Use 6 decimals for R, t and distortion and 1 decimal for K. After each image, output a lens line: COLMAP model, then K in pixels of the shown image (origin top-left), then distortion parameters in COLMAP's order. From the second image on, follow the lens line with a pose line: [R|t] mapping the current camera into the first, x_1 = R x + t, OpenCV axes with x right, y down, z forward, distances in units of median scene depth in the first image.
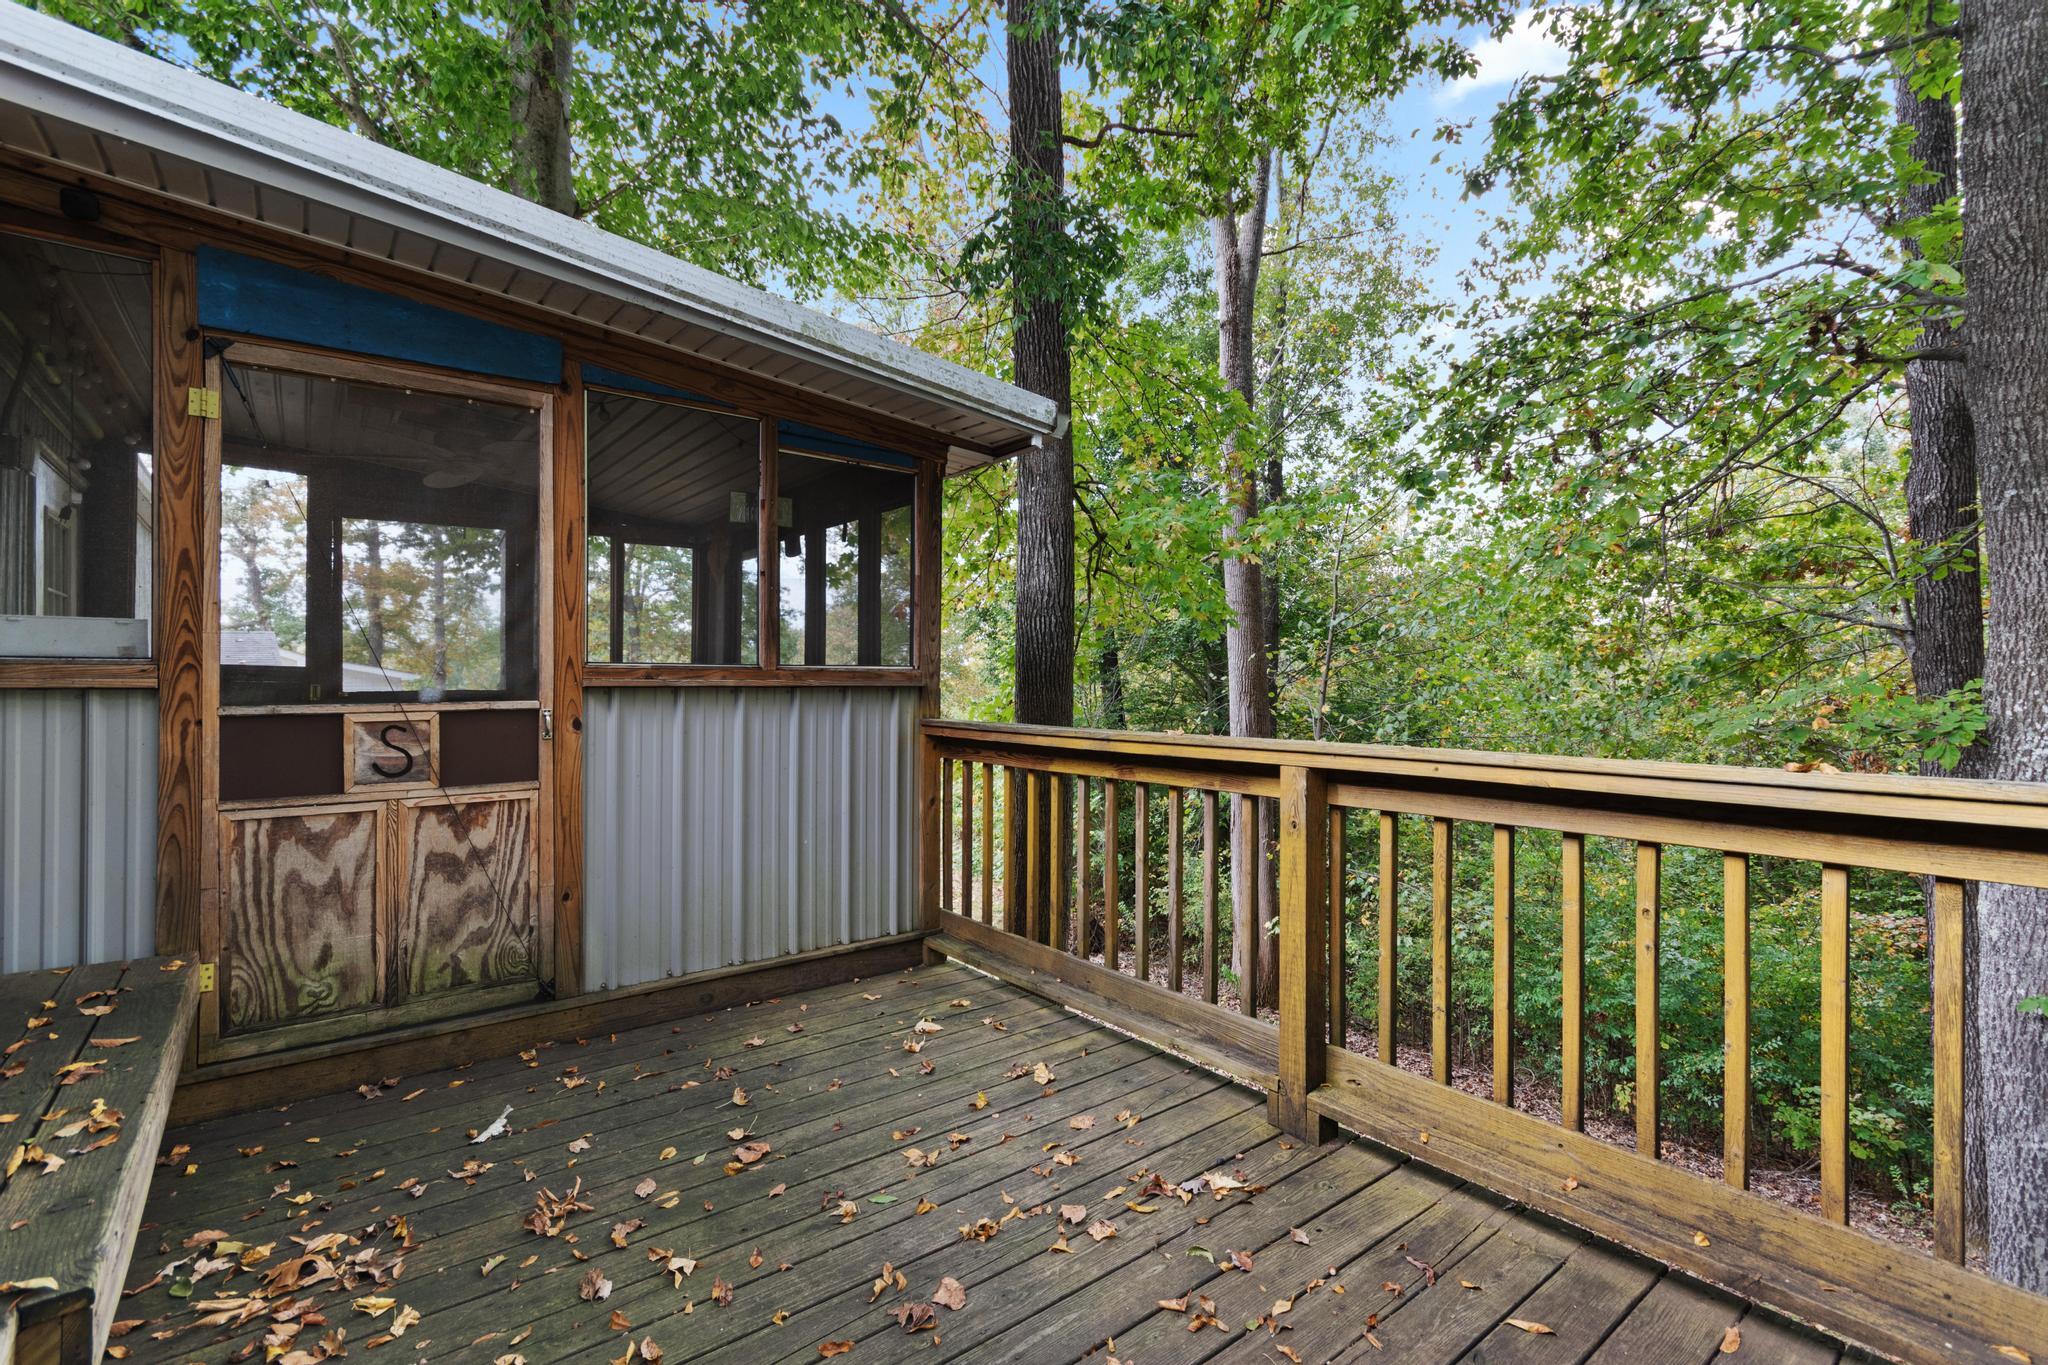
lens RADIAL K [[916.6, 0, 1028.0], [0, 916.6, 678.7], [0, 0, 1]] dist [0.000243, 0.000284]
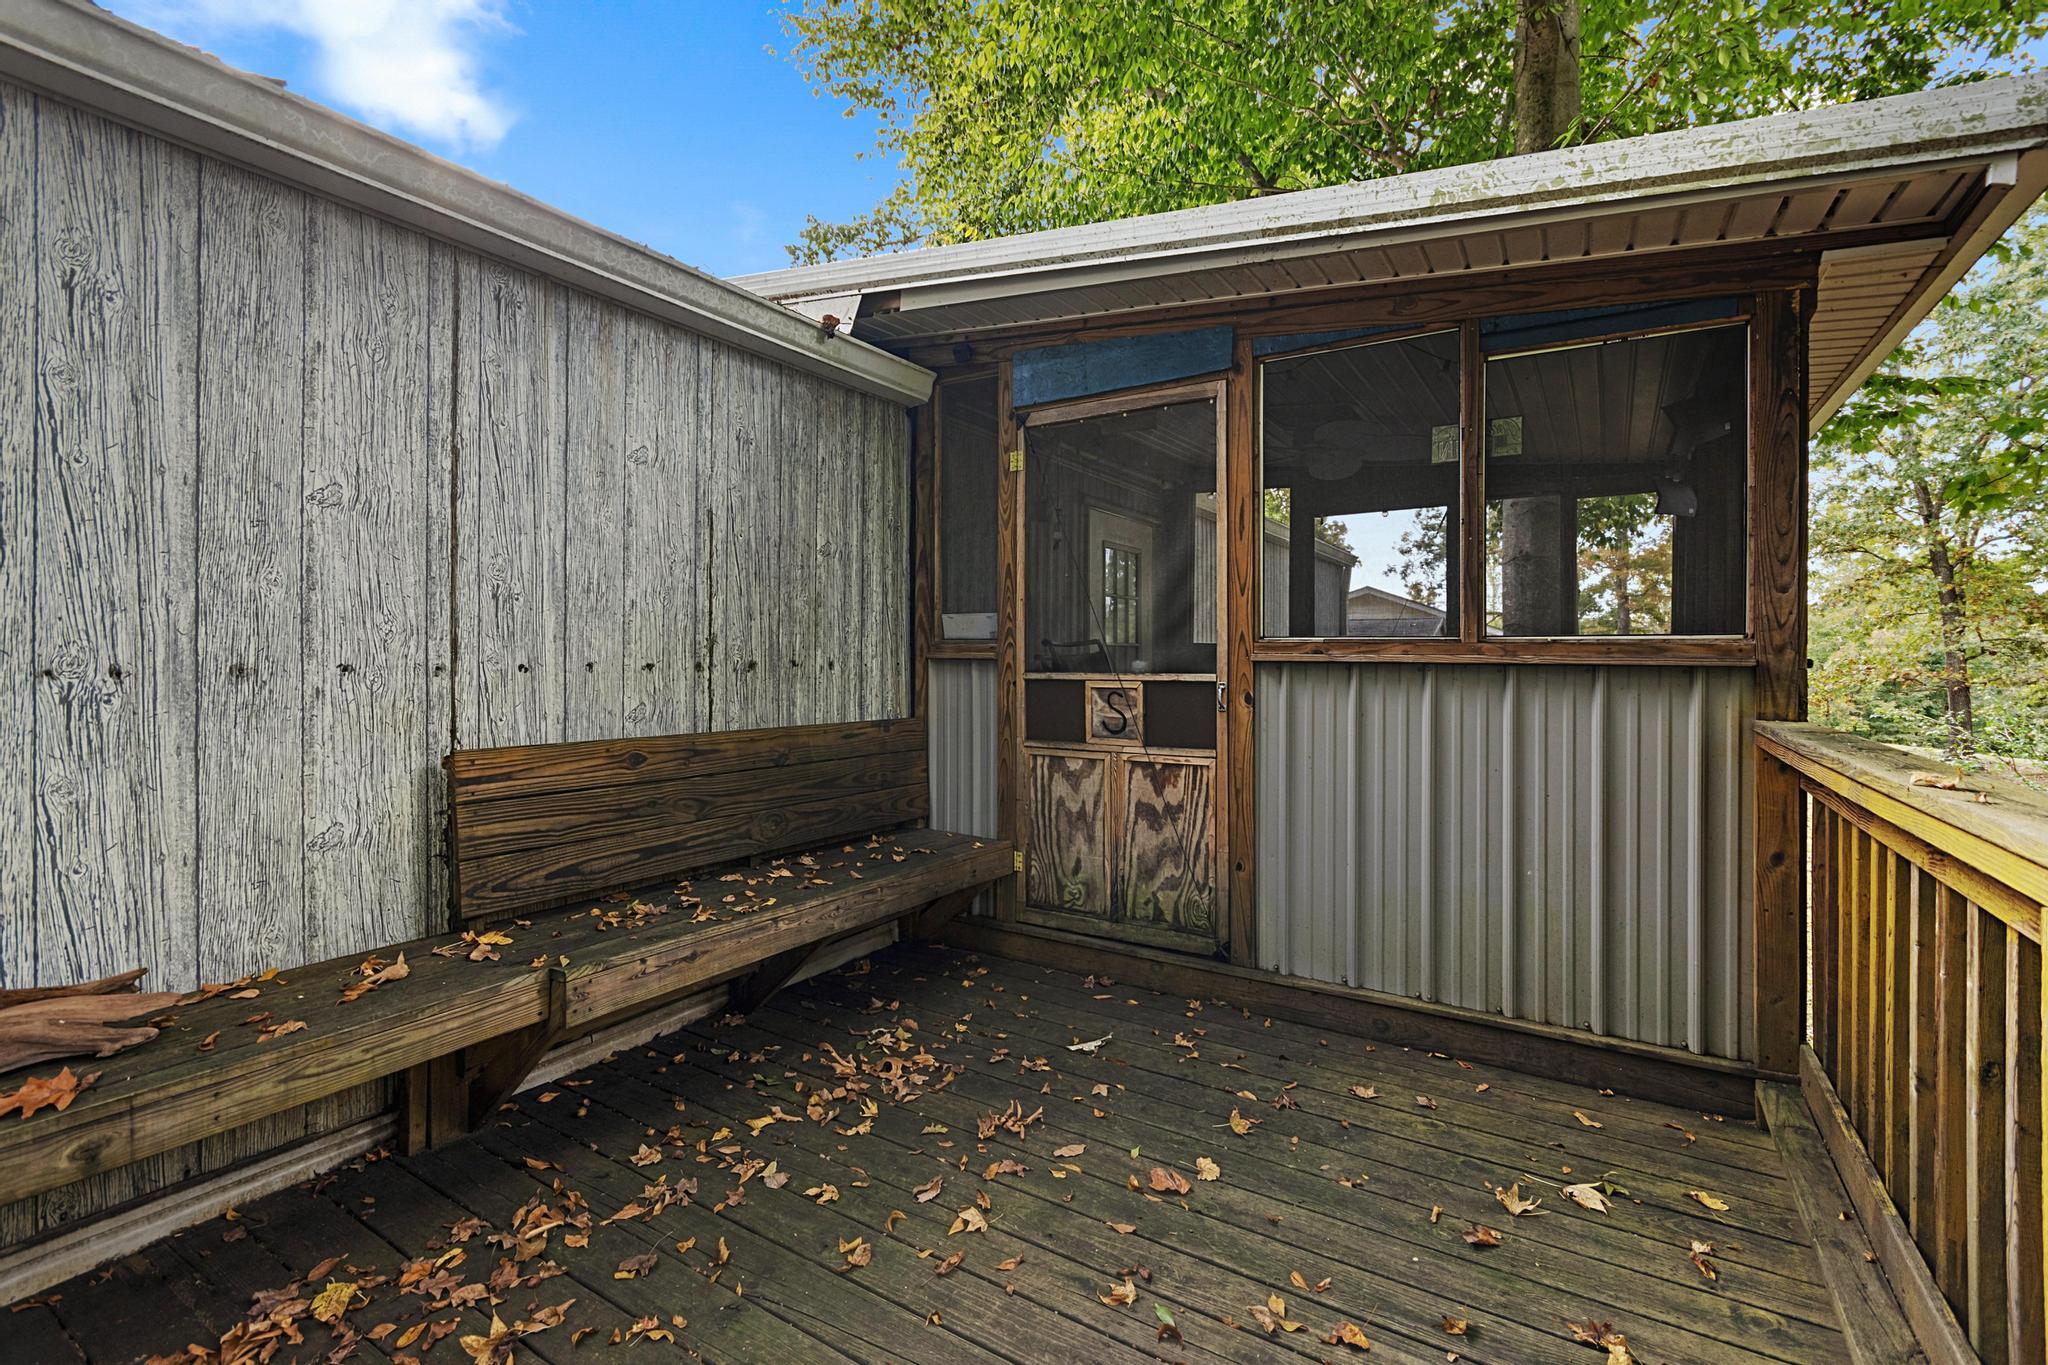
lens RADIAL K [[916.6, 0, 1053.9], [0, 916.6, 658.7], [0, 0, 1]] dist [0.000243, 0.000284]
pose [[0.347748, 0.003535, -0.937582, 0.410462], [-0.004379, 0.999988, 0.002146, 0.004834], [0.937578, 0.003359, 0.347759, 0.483805]]
